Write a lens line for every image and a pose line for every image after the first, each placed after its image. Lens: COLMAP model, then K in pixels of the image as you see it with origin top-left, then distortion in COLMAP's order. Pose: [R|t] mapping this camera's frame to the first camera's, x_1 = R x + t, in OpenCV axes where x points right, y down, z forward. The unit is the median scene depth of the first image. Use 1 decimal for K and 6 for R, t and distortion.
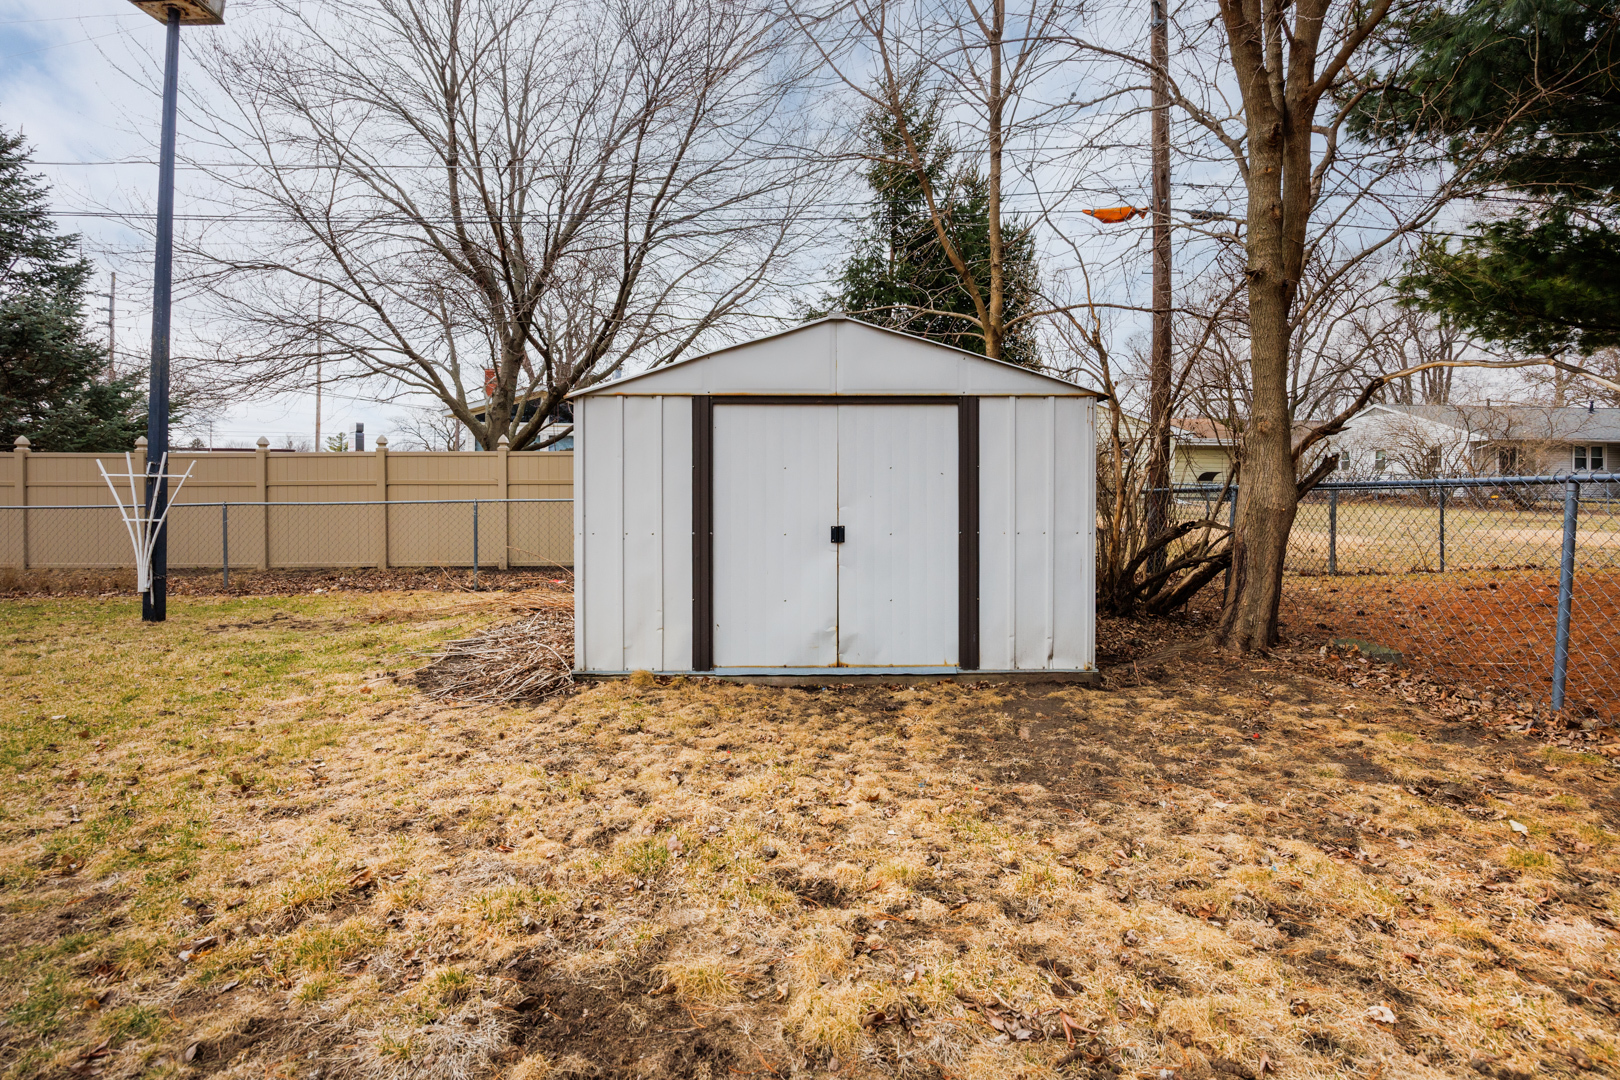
lens RADIAL K [[763.7, 0, 810.4], [0, 763.7, 486.5], [0, 0, 1]] dist [-0.013951, -0.000065]
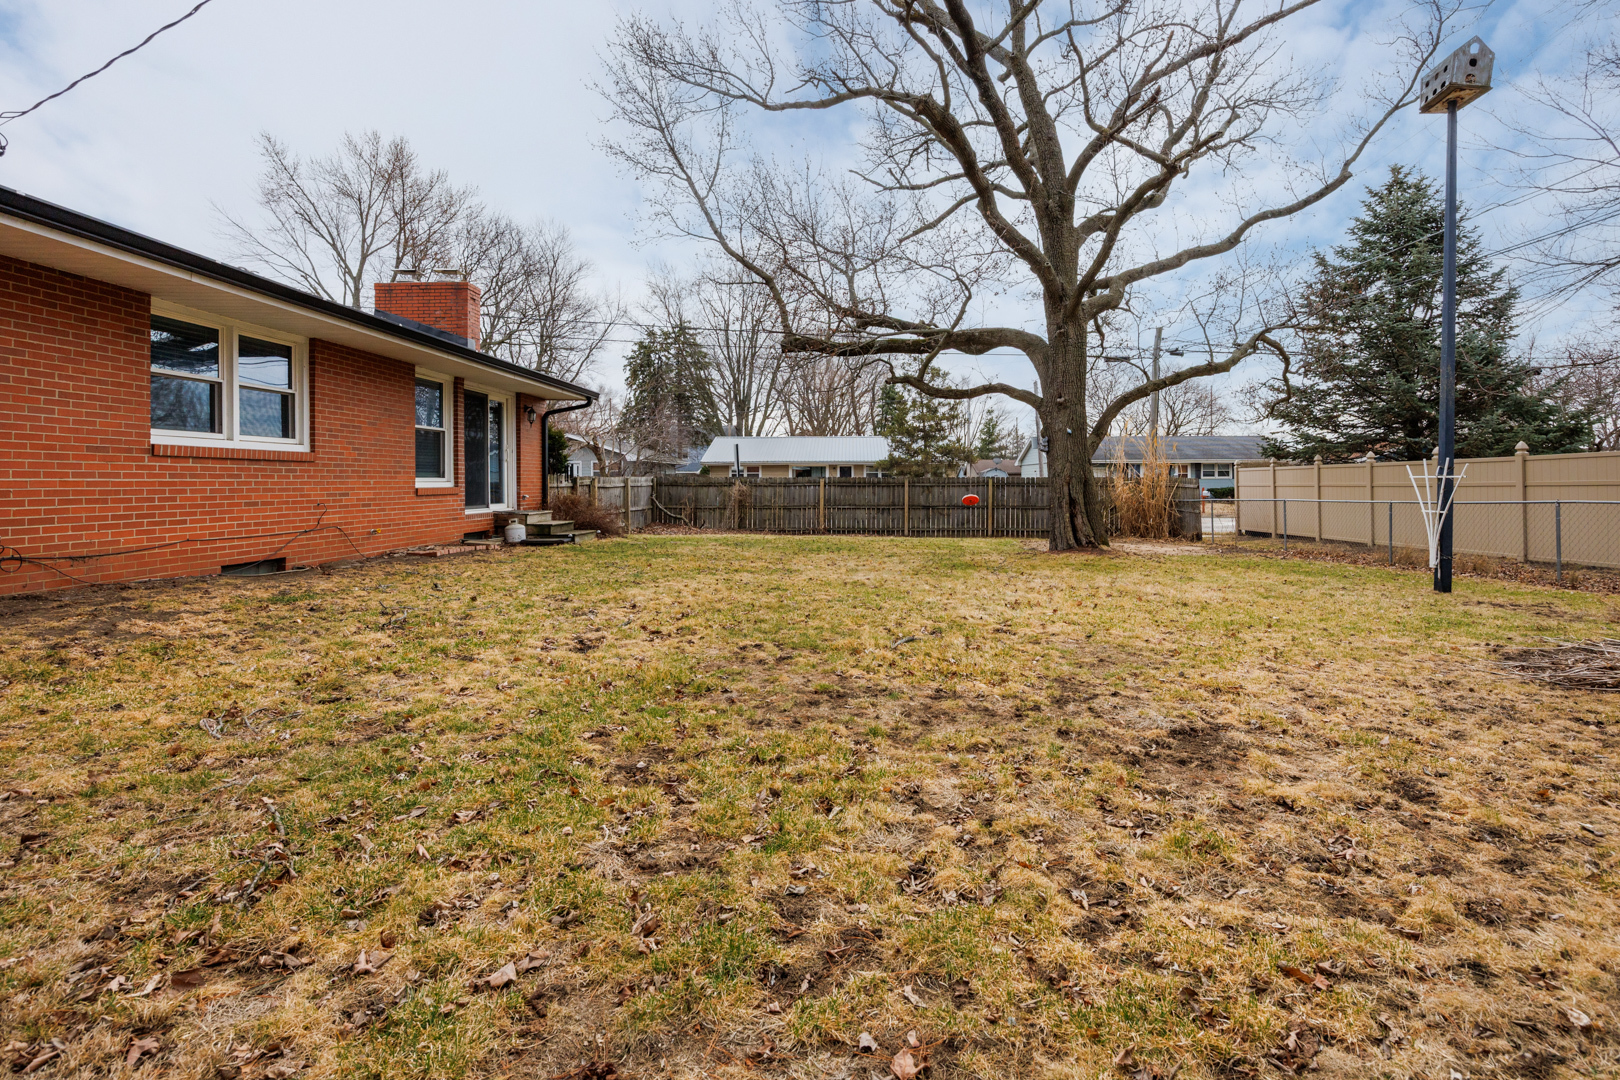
lens RADIAL K [[763.7, 0, 810.4], [0, 763.7, 486.5], [0, 0, 1]] dist [-0.013951, -0.000065]
pose [[-0.060133, -0.001207, -0.998190, 0.458437], [0.000236, 0.999999, -0.001223, 0.002844], [0.998190, -0.000309, -0.060133, 0.014588]]
